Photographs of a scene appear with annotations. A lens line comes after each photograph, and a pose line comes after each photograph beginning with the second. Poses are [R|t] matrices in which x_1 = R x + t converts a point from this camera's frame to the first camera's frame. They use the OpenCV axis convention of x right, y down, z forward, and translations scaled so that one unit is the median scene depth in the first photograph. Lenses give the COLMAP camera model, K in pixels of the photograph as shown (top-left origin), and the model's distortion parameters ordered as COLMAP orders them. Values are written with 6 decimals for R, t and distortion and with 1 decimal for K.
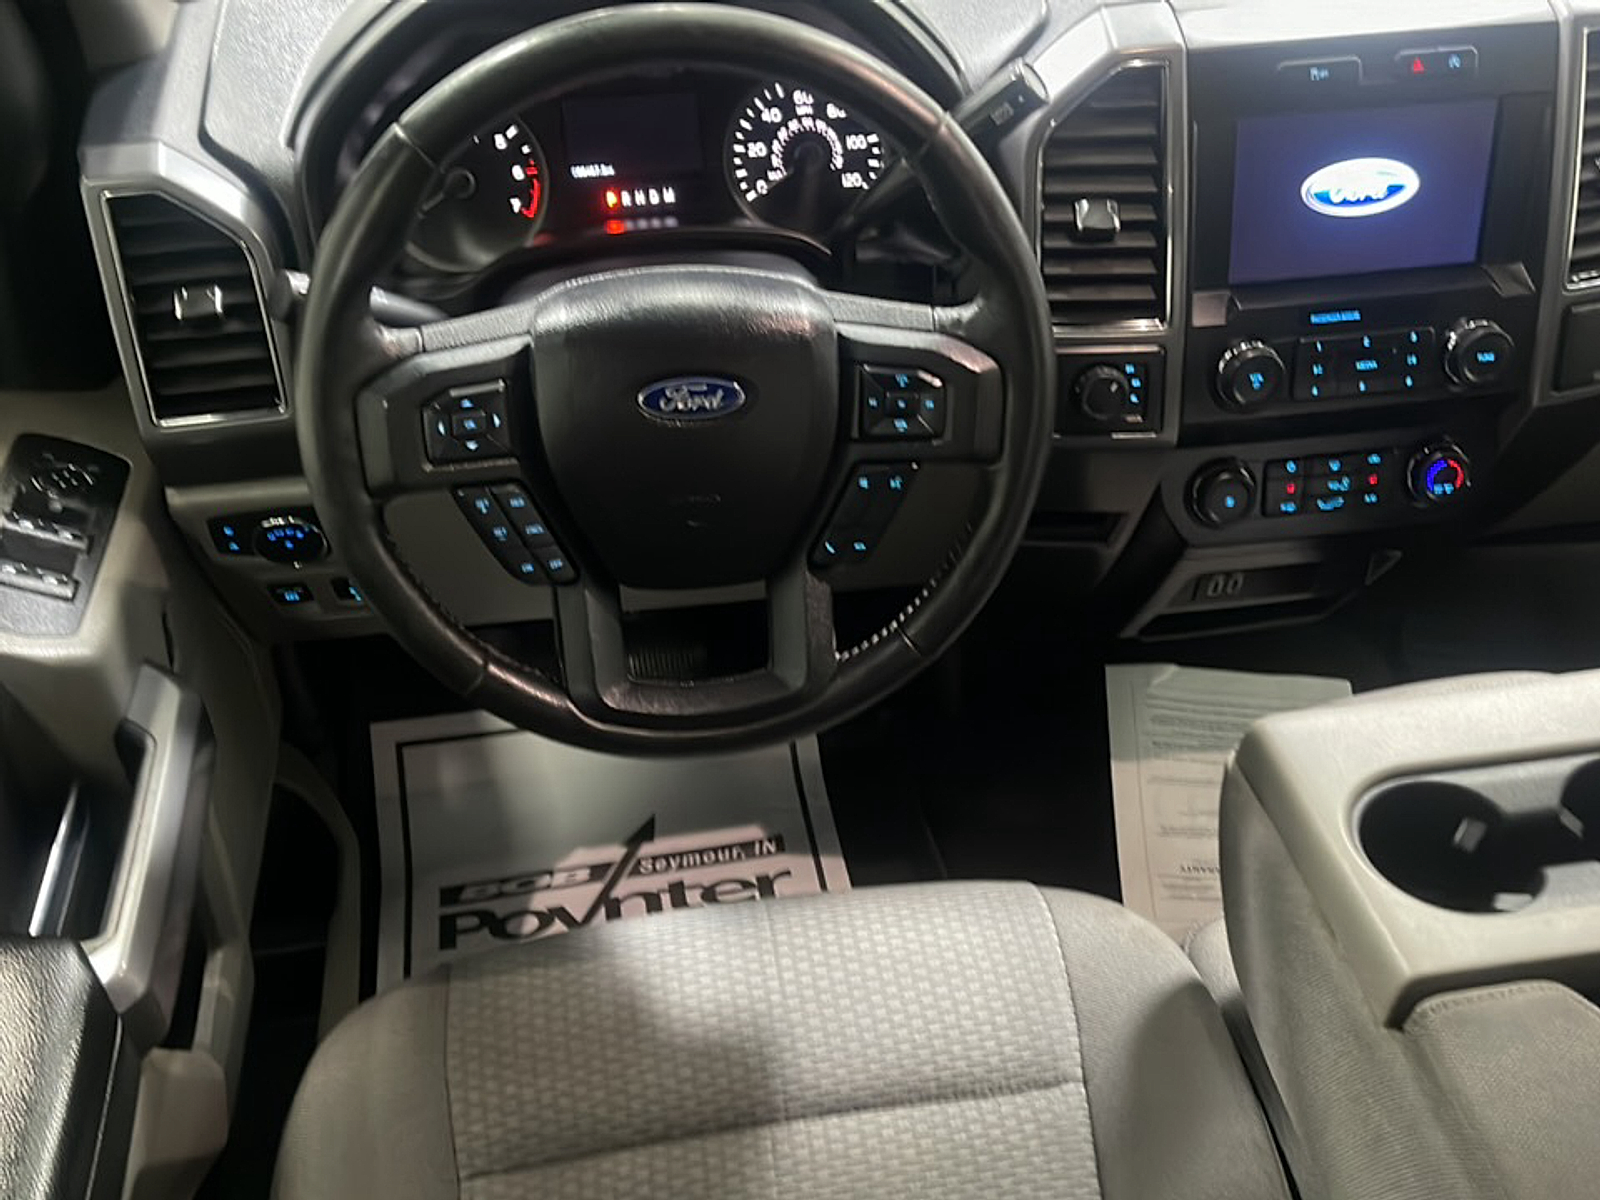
lens RADIAL K [[1560.9, 0, 800.0], [0, 1560.9, 600.0], [0, 0, 1]] dist [0.019302, 0.003815]
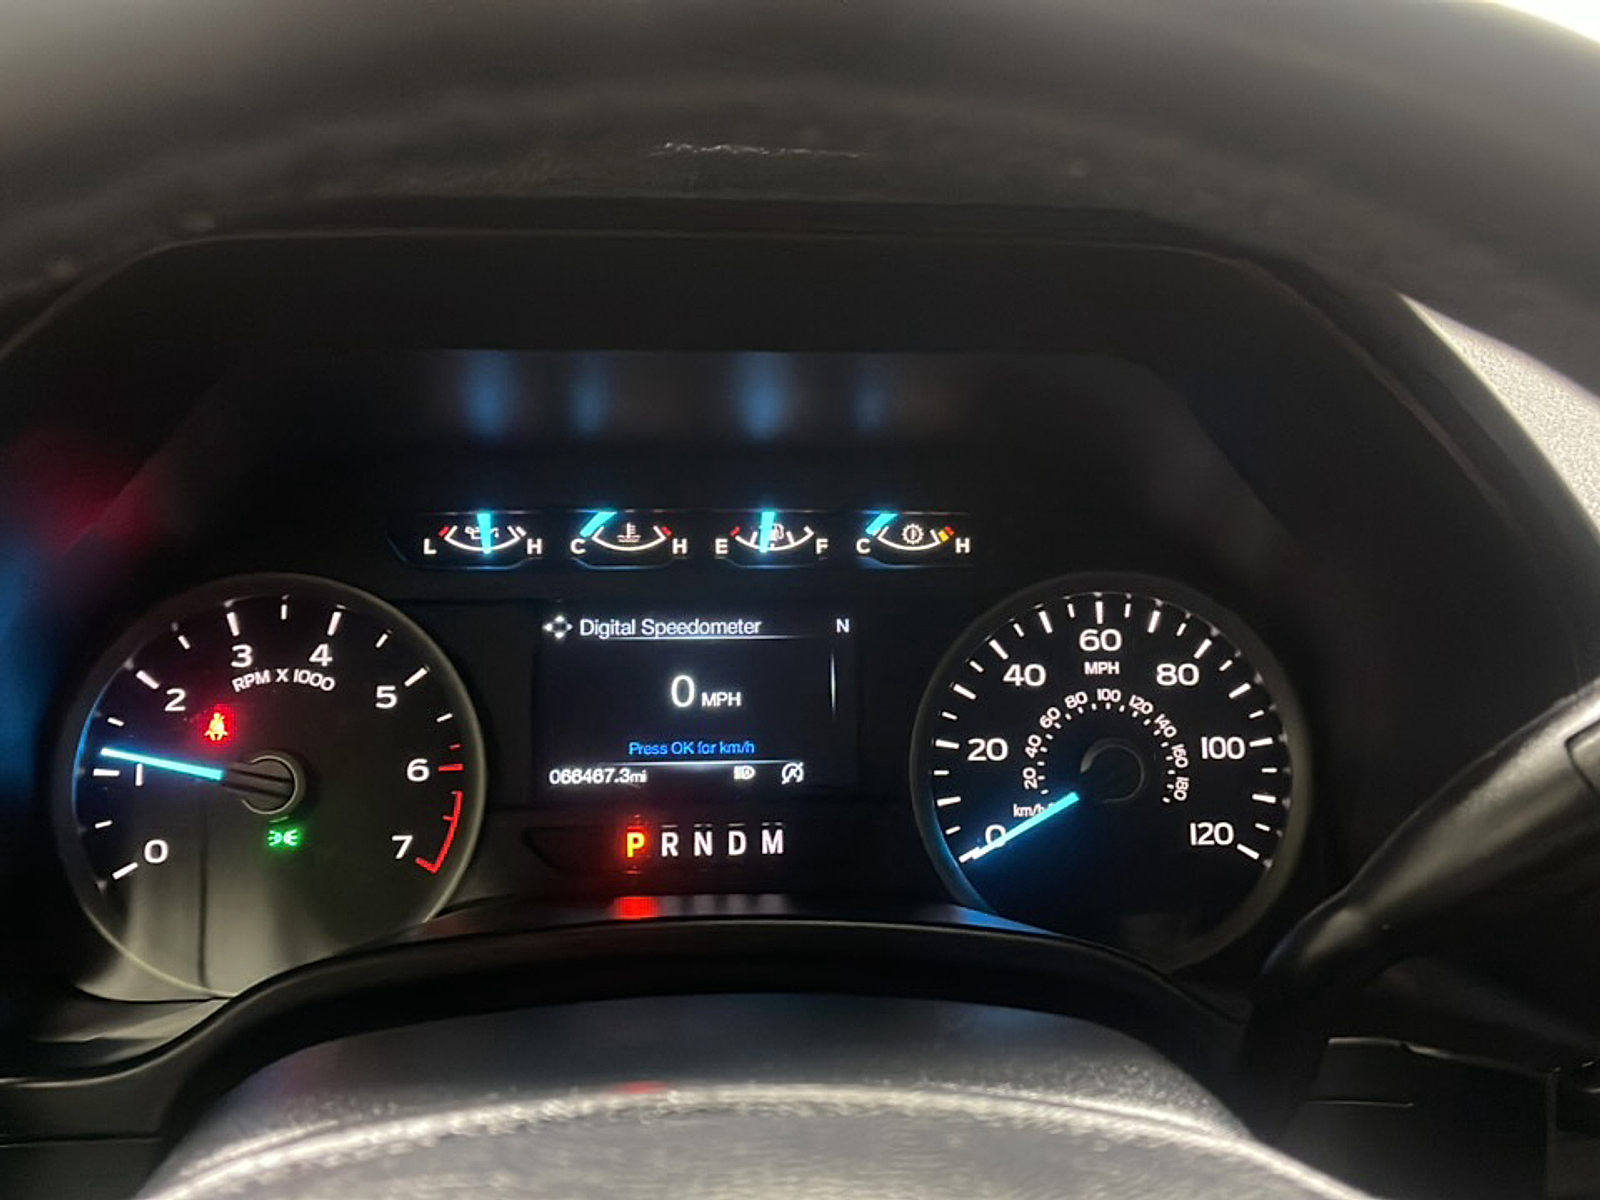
lens RADIAL K [[1704.6, 0, 800.0], [0, 1704.6, 600.0], [0, 0, 1]] dist [0.140723, -0.300454]
pose [[0.997120, 0.048404, -0.058382, -0.053720], [-0.067927, 0.912367, -0.403699, -0.135228], [0.033725, 0.406502, 0.913027, 0.562496]]
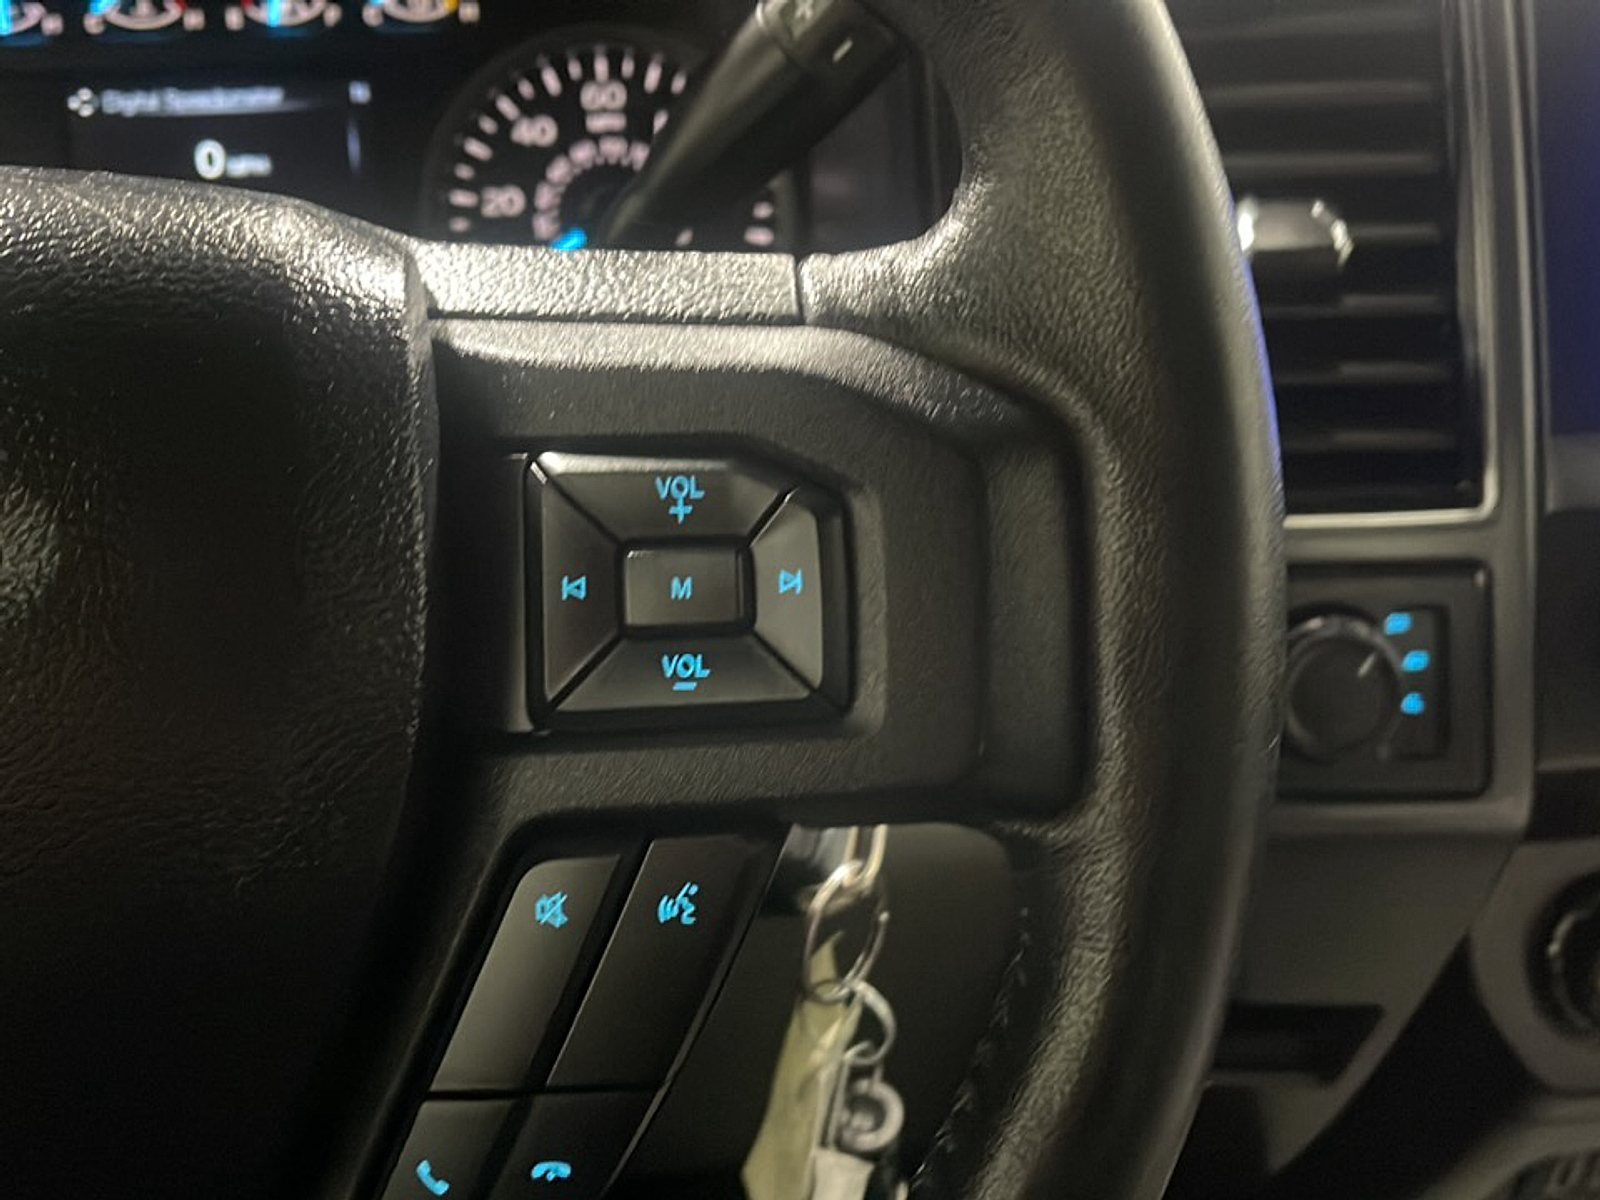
lens RADIAL K [[1704.6, 0, 800.0], [0, 1704.6, 600.0], [0, 0, 1]] dist [0.140723, -0.300454]
pose [[0.999937, -0.007583, -0.008334, 0.064316], [0.005027, 0.962198, -0.272303, -0.035749], [0.010084, 0.272244, 0.962176, 0.547099]]
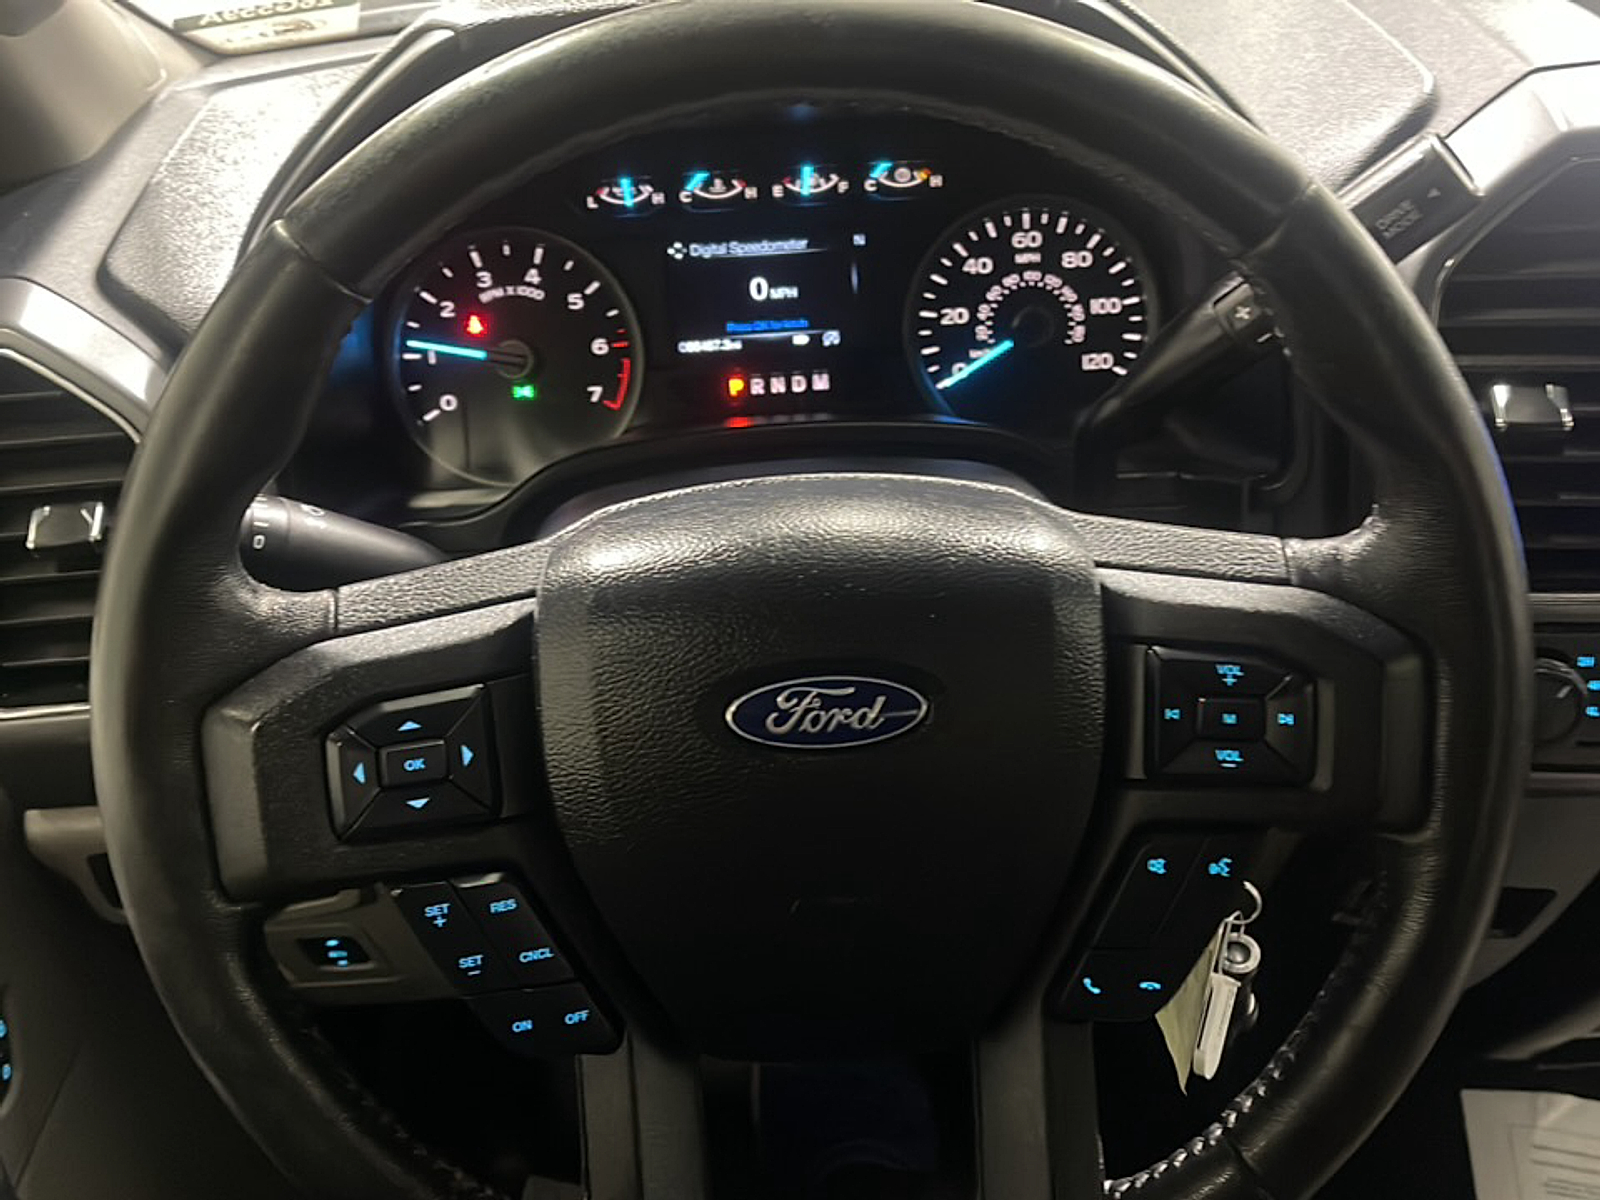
lens RADIAL K [[1704.6, 0, 800.0], [0, 1704.6, 600.0], [0, 0, 1]] dist [0.140723, -0.300454]
pose [[0.995677, 0.018706, -0.090983, -0.024735], [-0.032563, 0.987644, -0.153293, -0.054469], [0.086992, 0.155593, 0.983983, 0.296233]]
